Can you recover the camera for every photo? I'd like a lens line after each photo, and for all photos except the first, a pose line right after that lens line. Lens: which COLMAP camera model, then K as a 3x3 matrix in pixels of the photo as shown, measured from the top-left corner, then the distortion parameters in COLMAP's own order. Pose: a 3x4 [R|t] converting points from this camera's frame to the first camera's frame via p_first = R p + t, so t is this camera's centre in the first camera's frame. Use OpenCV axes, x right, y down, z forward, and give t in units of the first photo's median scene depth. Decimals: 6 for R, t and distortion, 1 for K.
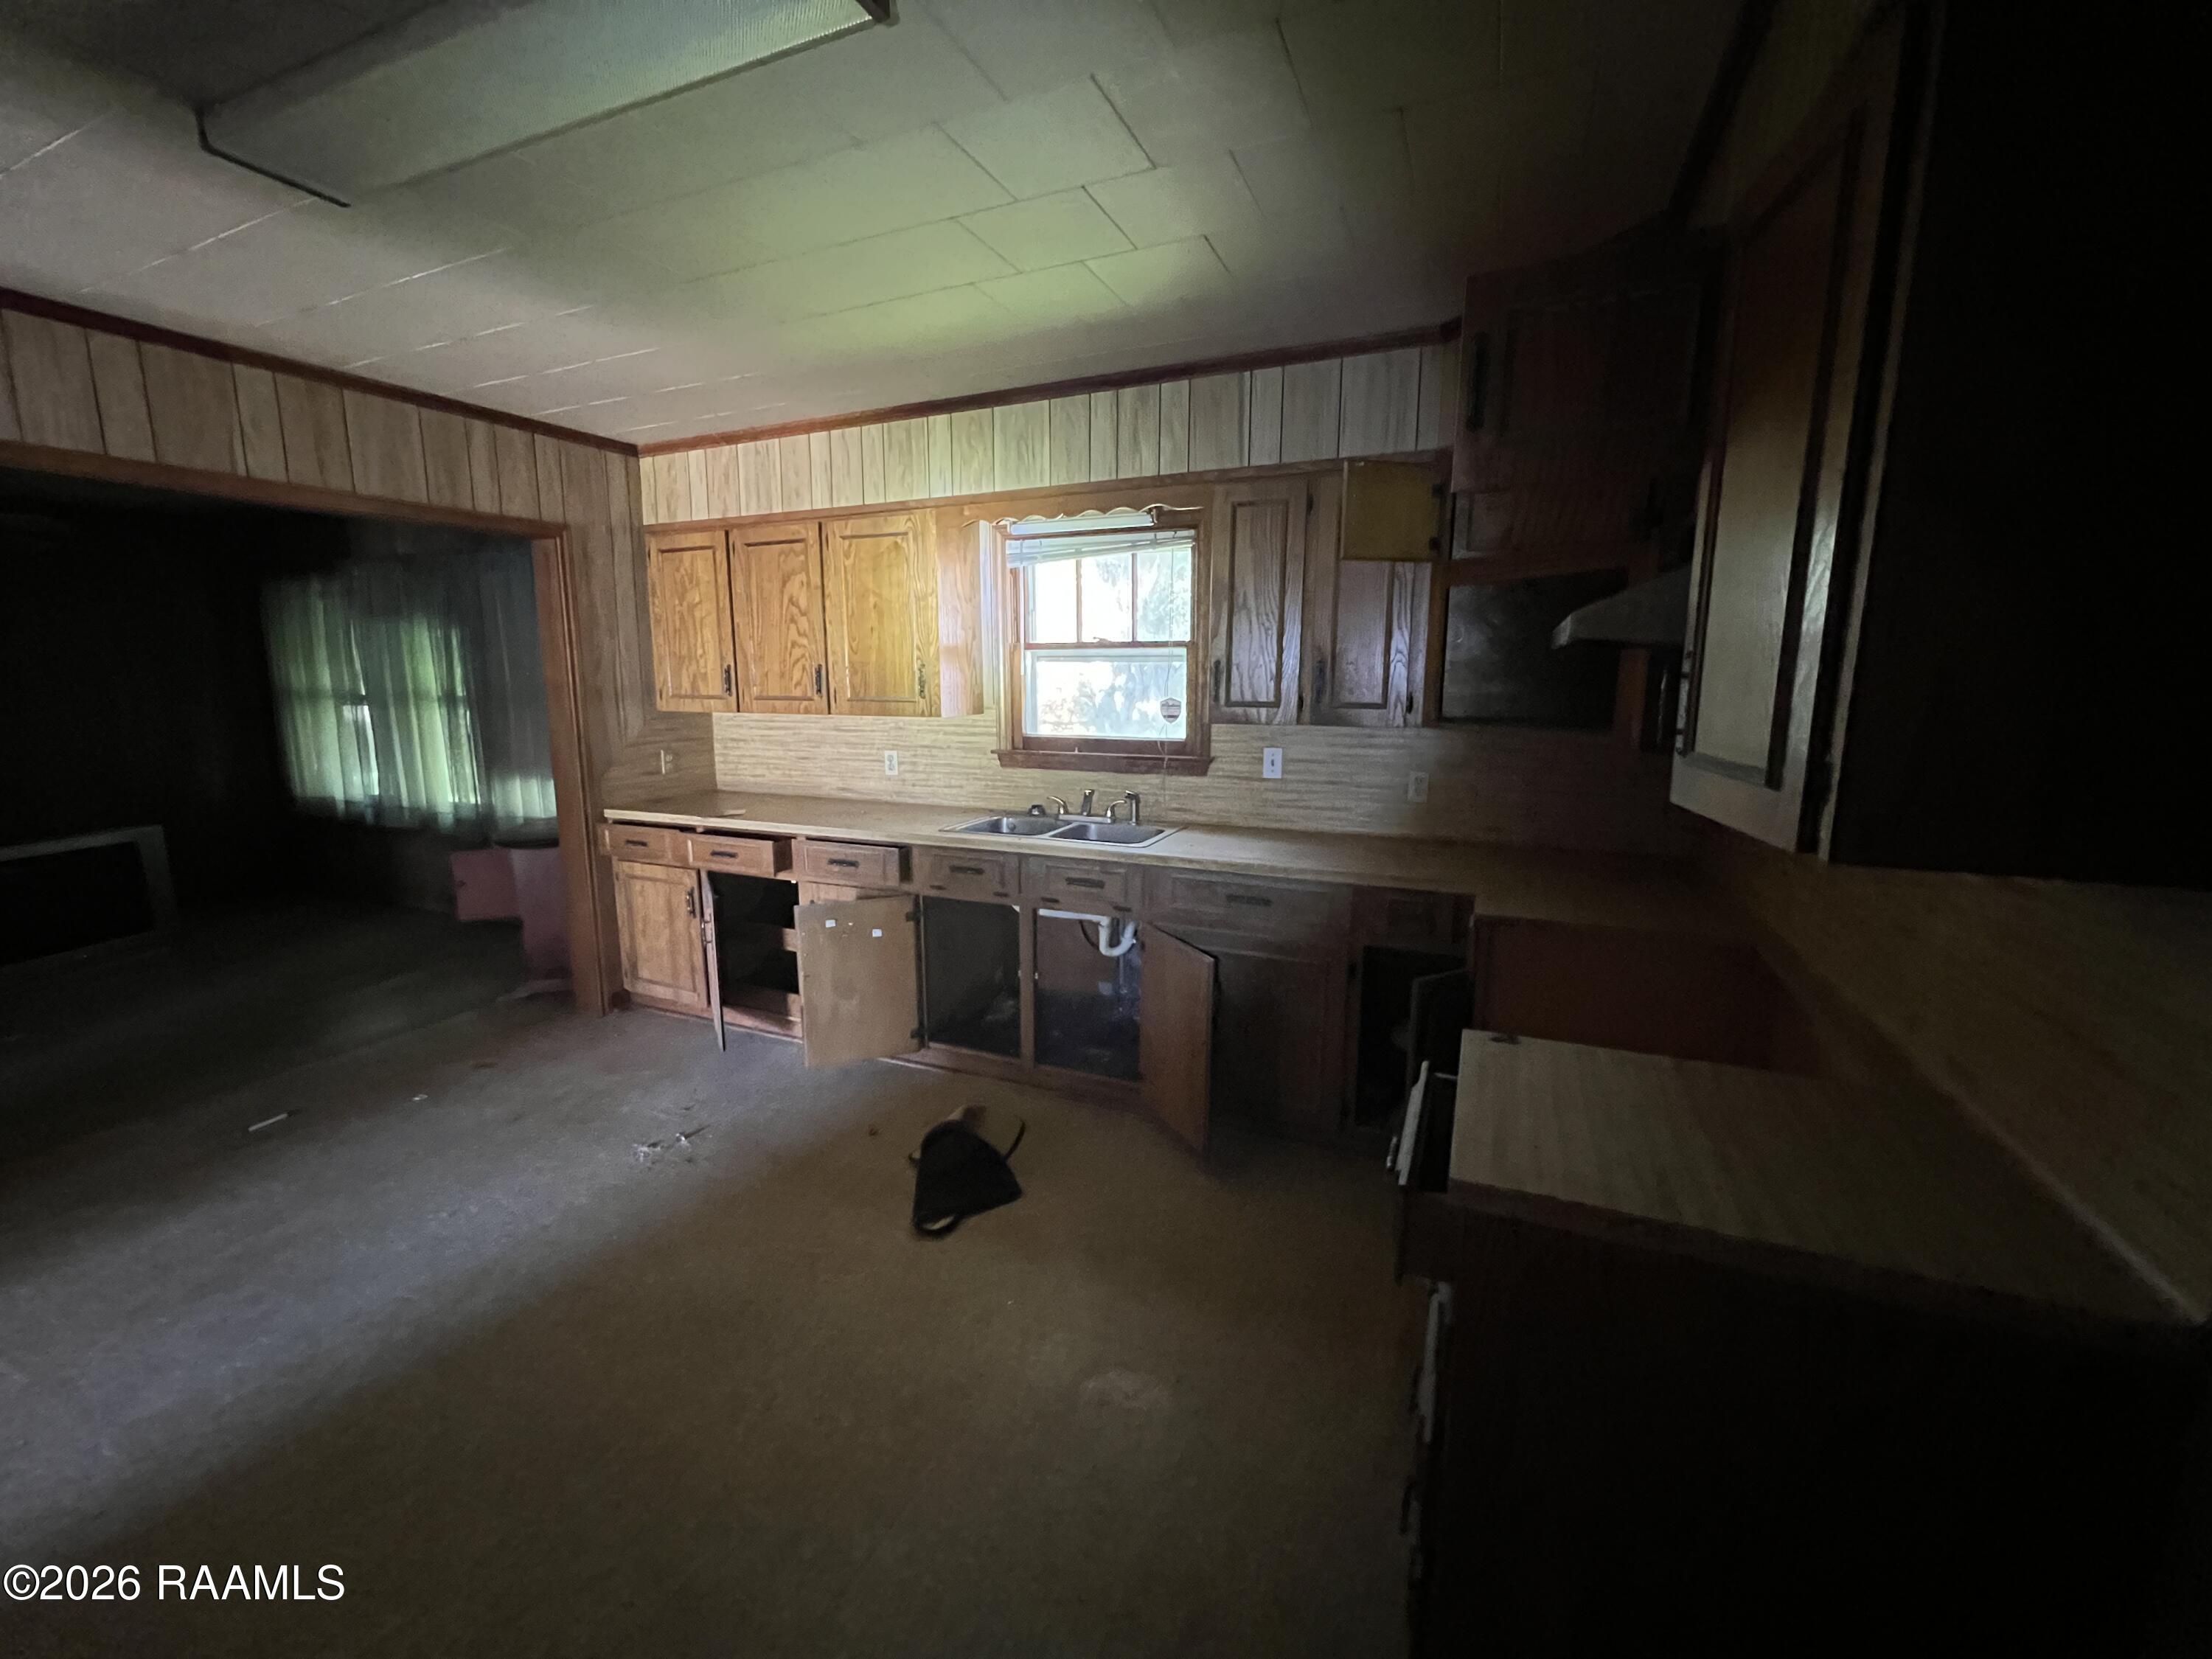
lens RADIAL K [[888.9, 0, 1106.4], [0, 888.9, 820.2], [0, 0, 1]] dist [-0.002666, 0.000132]
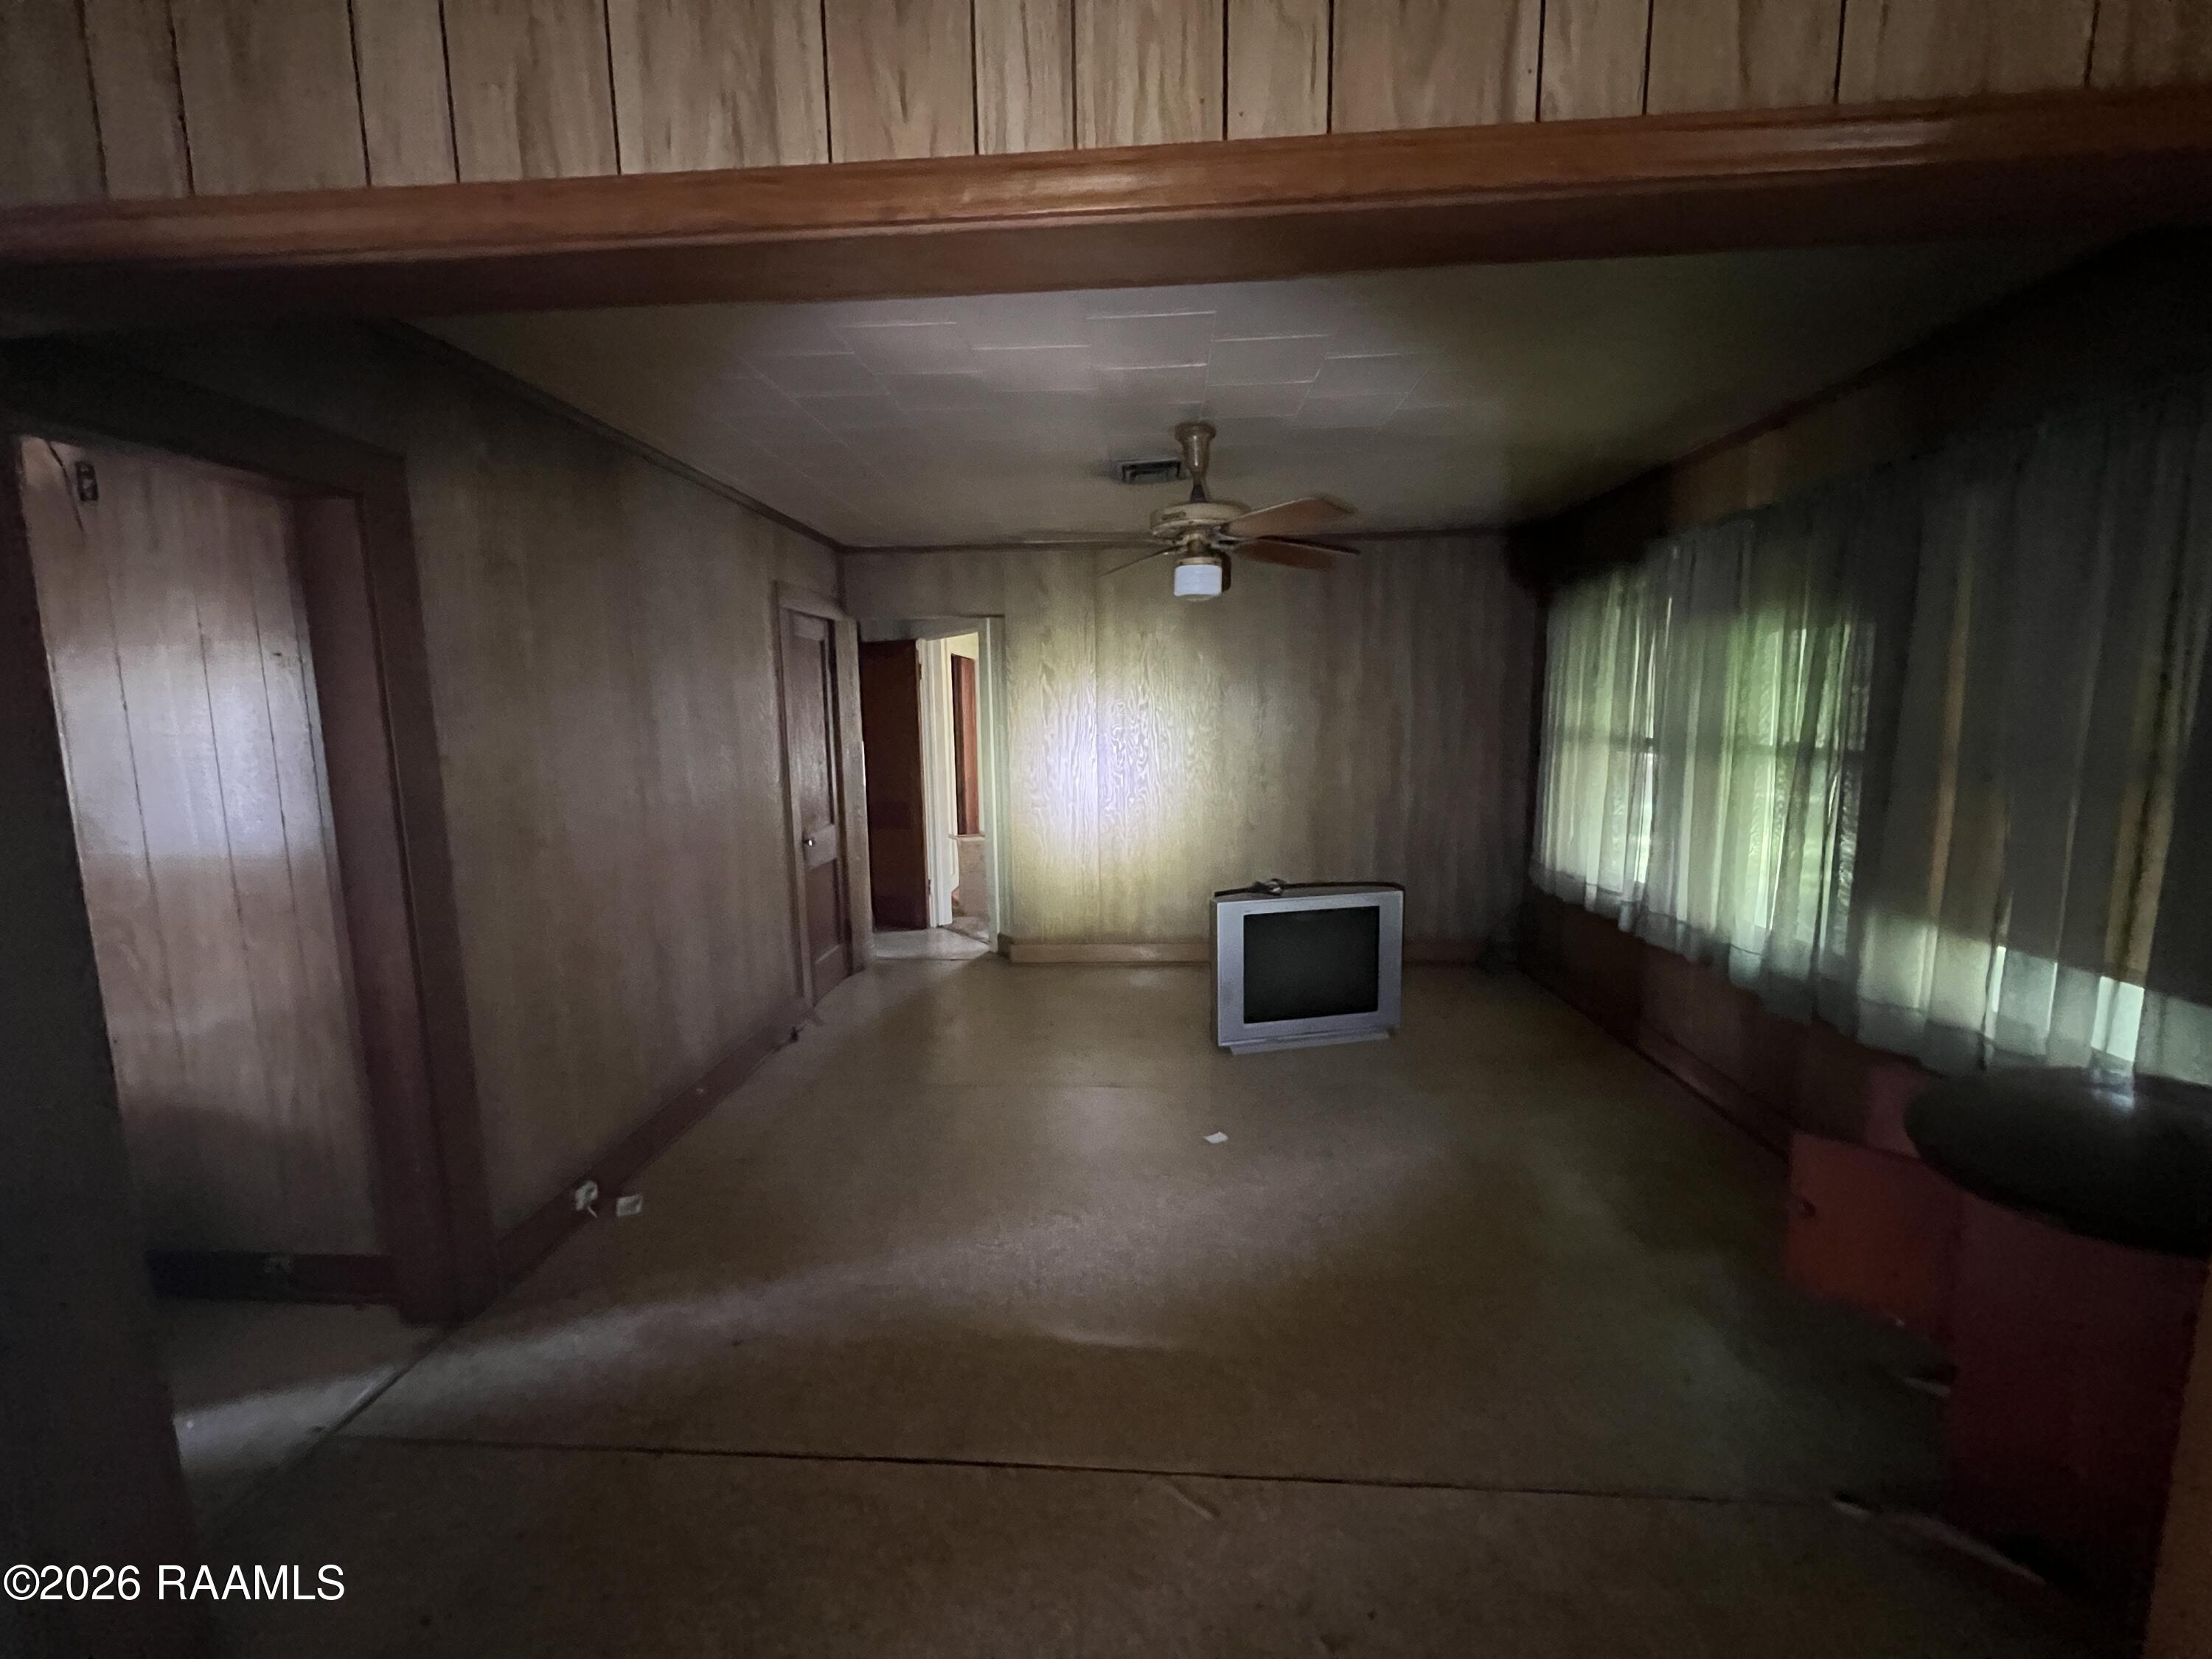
lens RADIAL K [[888.9, 0, 1097.1], [0, 888.9, 836.0], [0, 0, 1]] dist [-0.002666, 0.000132]
pose [[0.339064, 0.120115, -0.933064, -0.453540], [-0.136870, 0.987561, 0.077394, -0.083562], [0.930754, 0.101467, 0.351287, 0.503439]]
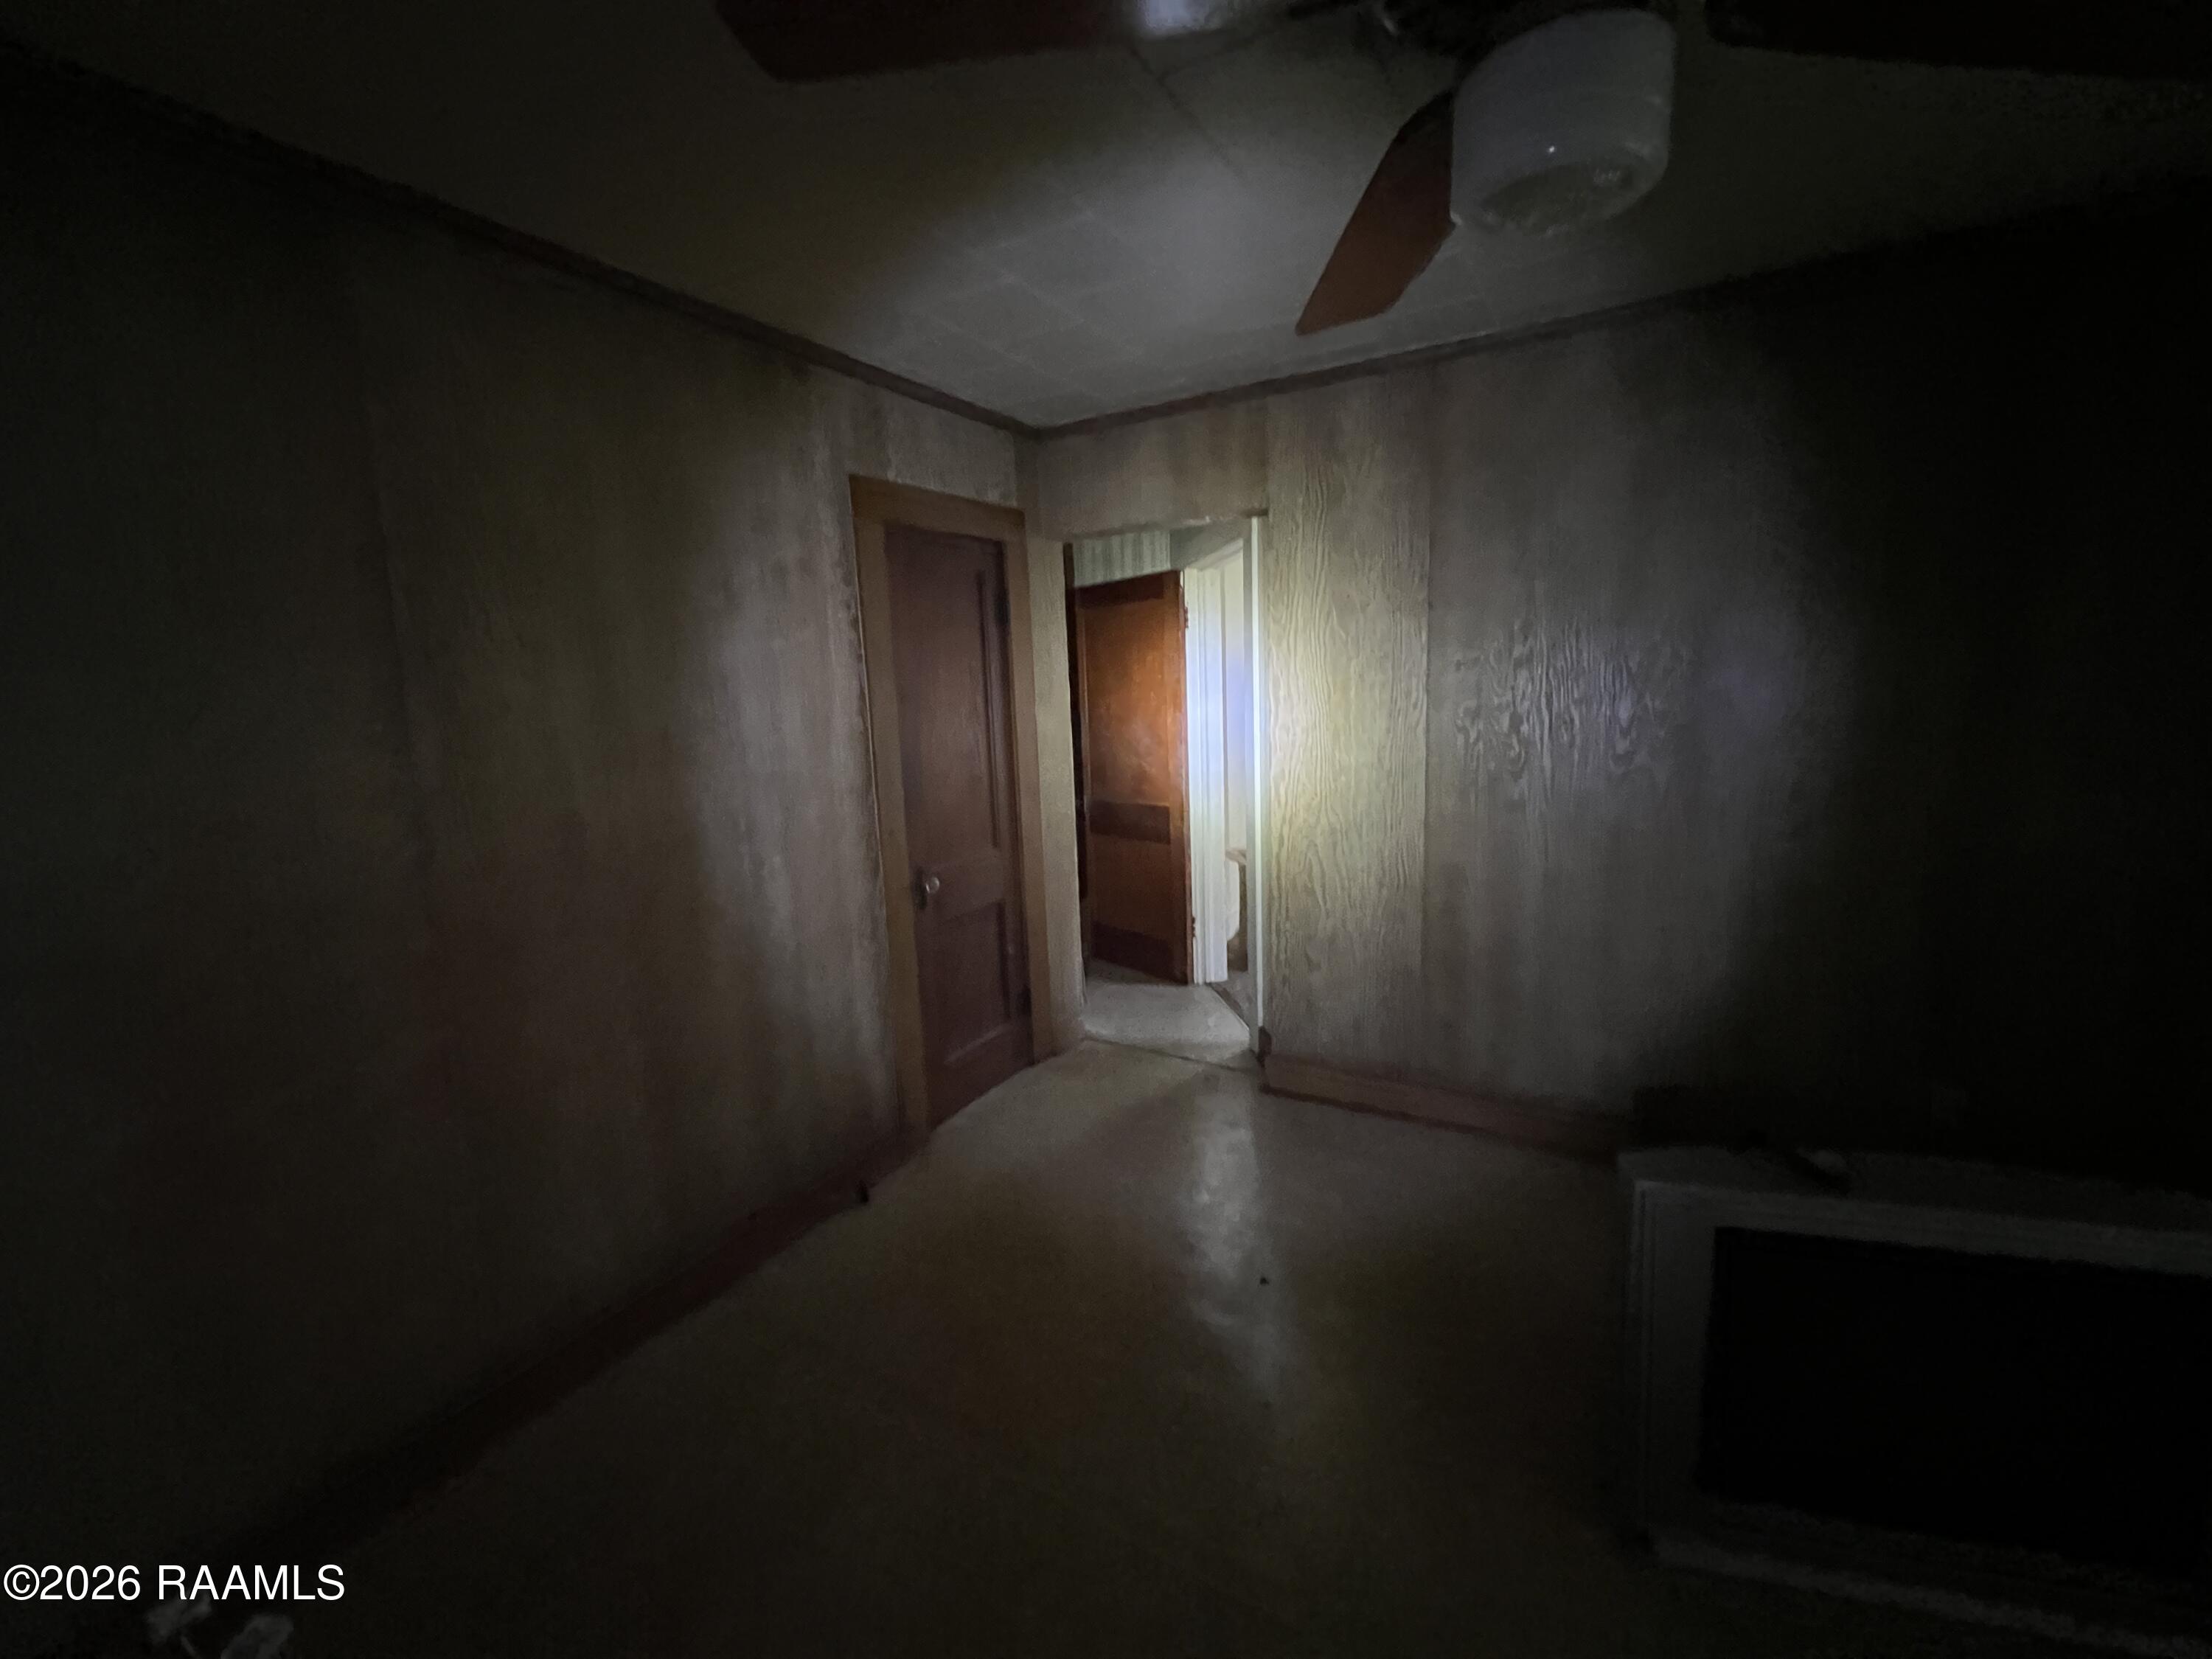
lens RADIAL K [[888.9, 0, 1103.6], [0, 888.9, 817.0], [0, 0, 1]] dist [-0.002666, 0.000132]
pose [[-0.120961, 0.147640, -0.981616, -0.881611], [-0.127594, 0.978362, 0.162873, -0.125785], [0.984423, 0.144950, -0.099506, 0.739522]]
